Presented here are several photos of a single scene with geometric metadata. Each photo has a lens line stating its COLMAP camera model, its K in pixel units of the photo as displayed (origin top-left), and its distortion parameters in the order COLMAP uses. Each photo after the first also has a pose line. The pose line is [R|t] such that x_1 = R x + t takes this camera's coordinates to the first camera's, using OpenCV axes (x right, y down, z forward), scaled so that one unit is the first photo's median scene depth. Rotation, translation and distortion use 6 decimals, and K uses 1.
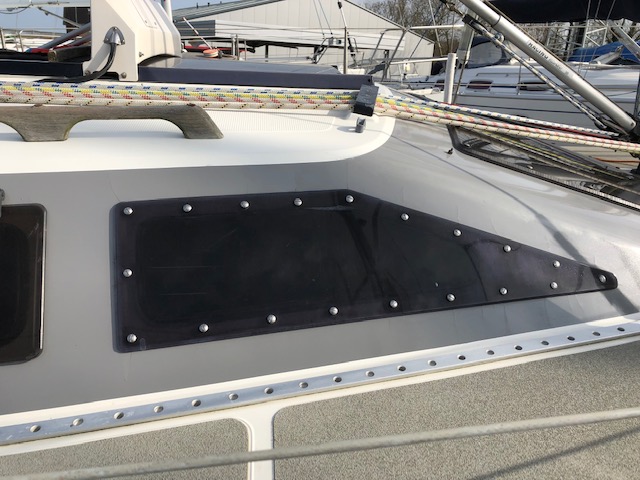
lens RADIAL K [[514.6, 0, 320.0], [0, 514.6, 240.0], [0, 0, 1]] dist [0.001767, -0.007520]
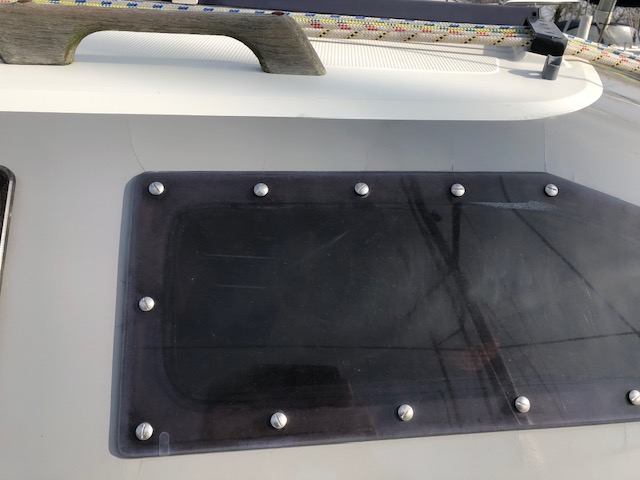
lens RADIAL K [[514.6, 0, 320.0], [0, 514.6, 240.0], [0, 0, 1]] dist [0.001767, -0.007520]
pose [[0.991755, 0.069687, -0.107542, -0.125961], [-0.067079, 0.997363, 0.027686, -0.026595], [0.109188, -0.020244, 0.993815, 0.435881]]
